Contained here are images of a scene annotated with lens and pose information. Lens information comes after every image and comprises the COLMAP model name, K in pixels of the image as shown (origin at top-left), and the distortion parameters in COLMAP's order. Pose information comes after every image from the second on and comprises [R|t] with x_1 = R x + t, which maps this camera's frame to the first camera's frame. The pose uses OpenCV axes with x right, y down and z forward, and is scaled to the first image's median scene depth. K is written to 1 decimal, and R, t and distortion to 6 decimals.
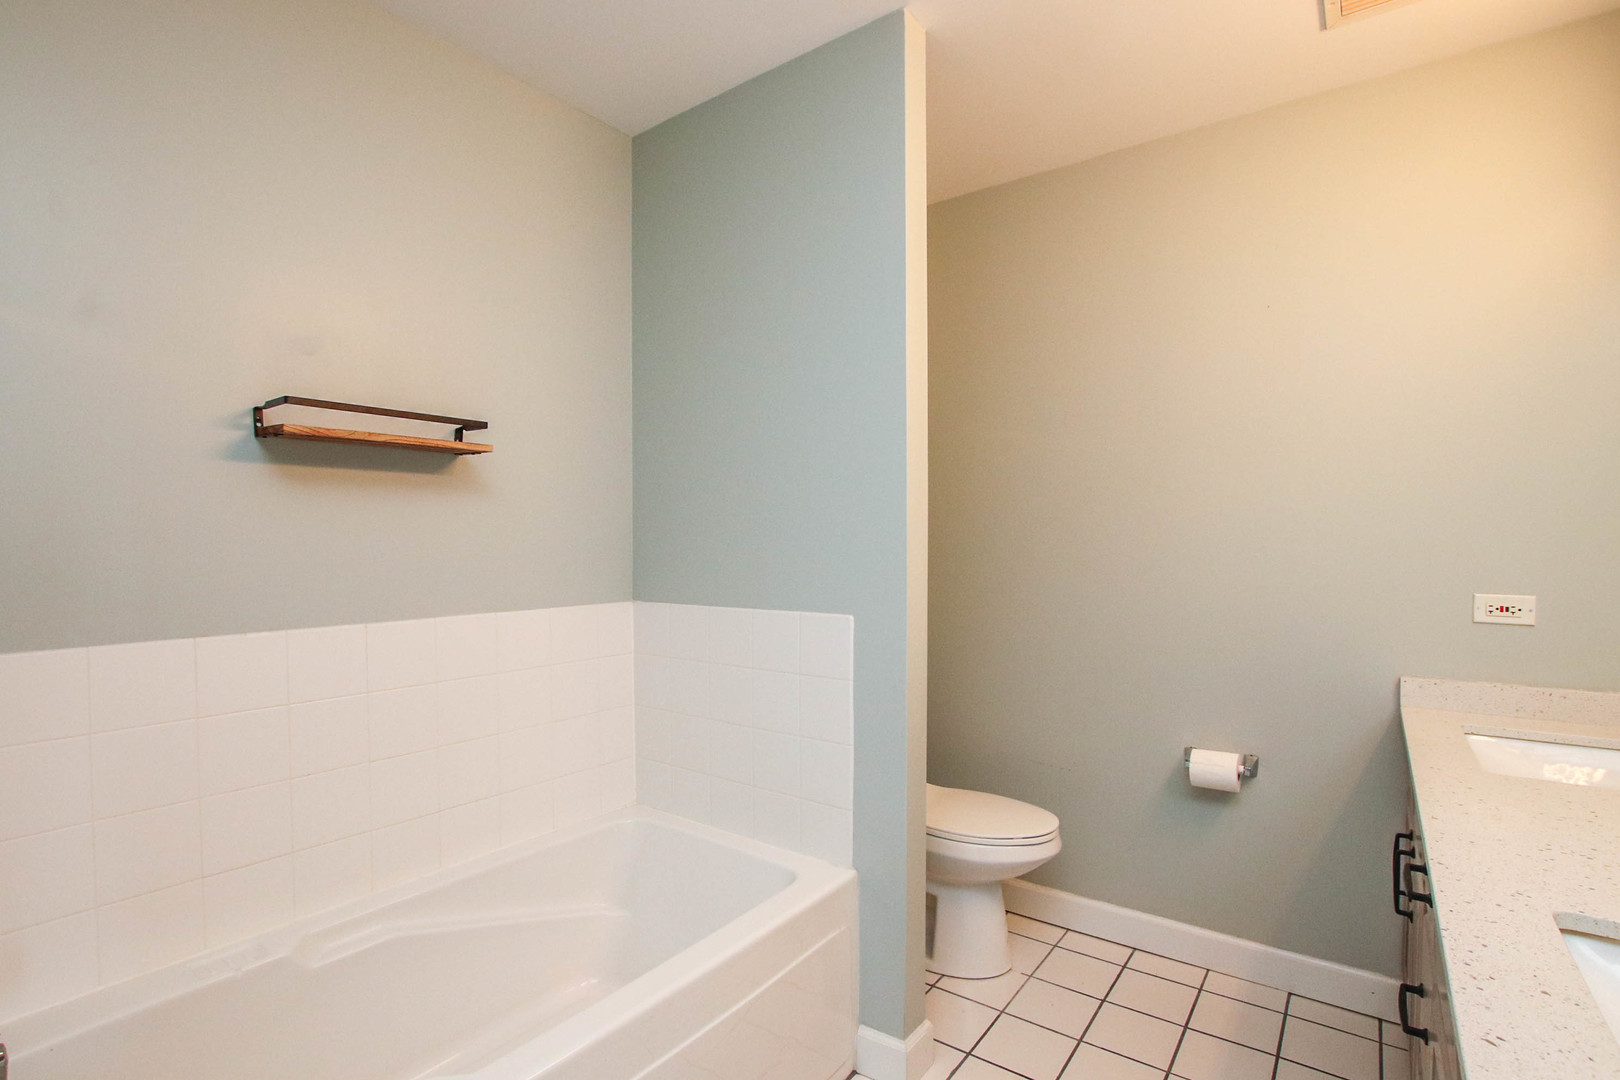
lens RADIAL K [[772.9, 0, 811.7], [0, 772.9, 546.5], [0, 0, 1]] dist [-0.029147, 0.001235]
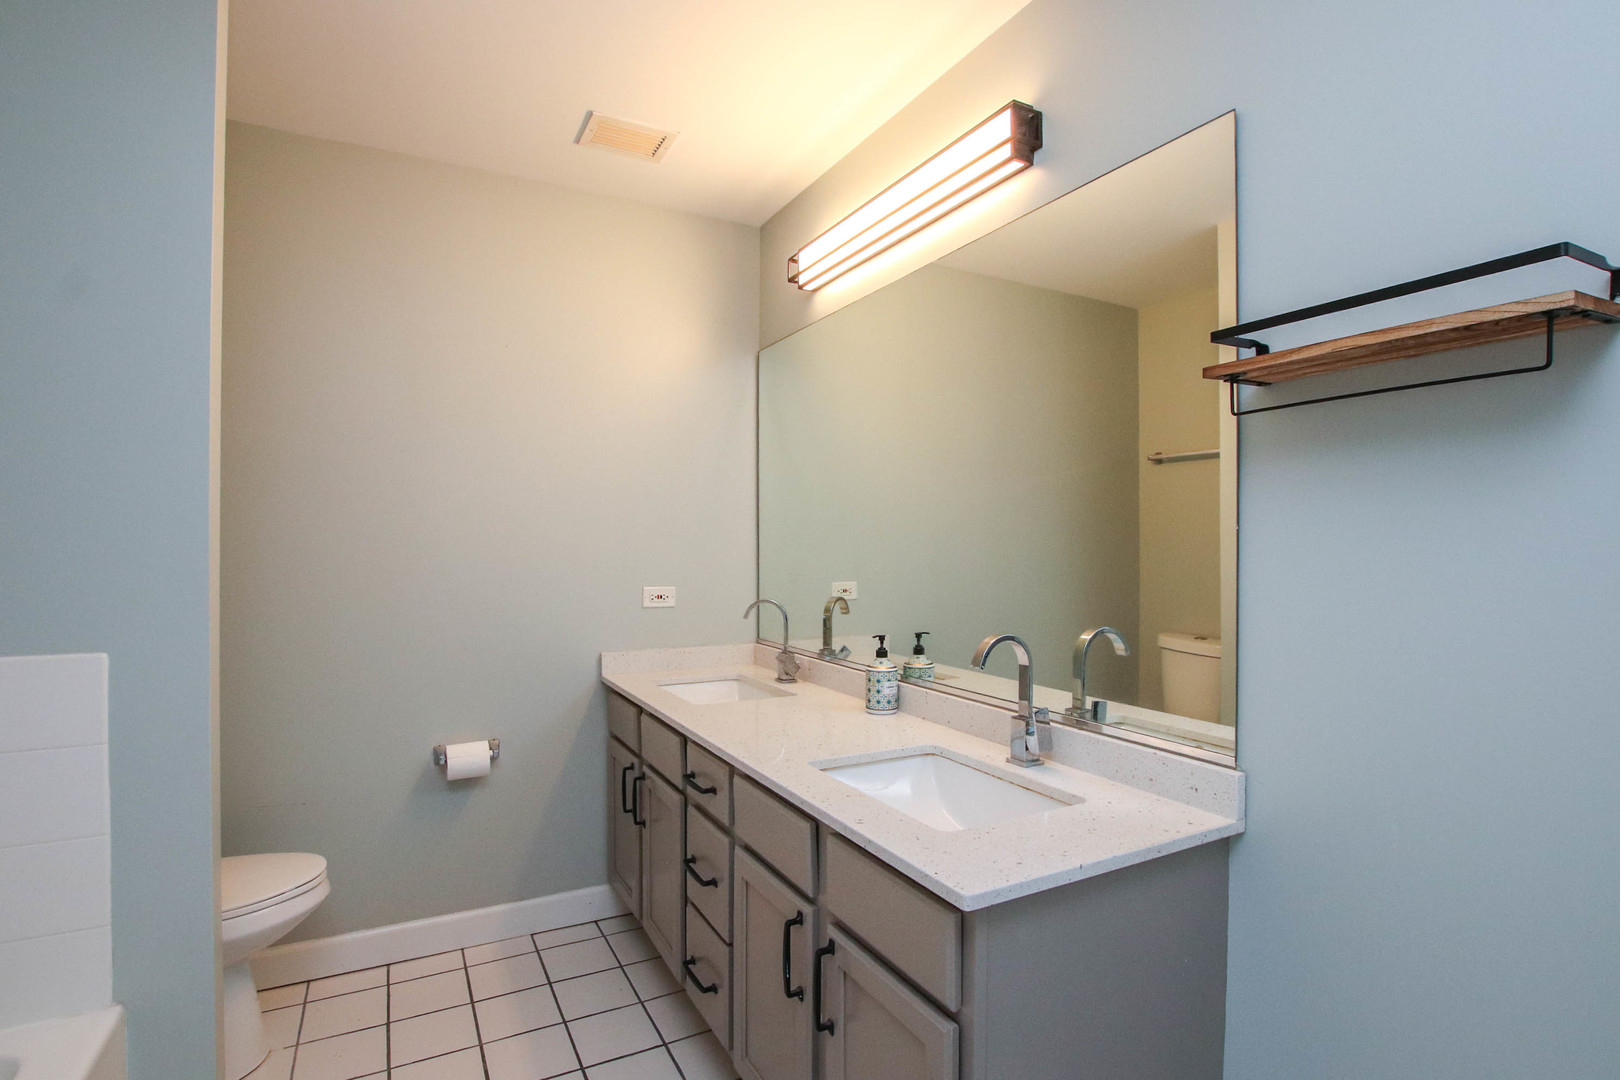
lens RADIAL K [[772.9, 0, 811.7], [0, 772.9, 546.5], [0, 0, 1]] dist [-0.029147, 0.001235]
pose [[0.419444, 0.004773, 0.907769, -0.289726], [0.008685, 0.999919, -0.009270, 0.002443], [-0.907740, 0.011773, 0.419368, 0.107667]]
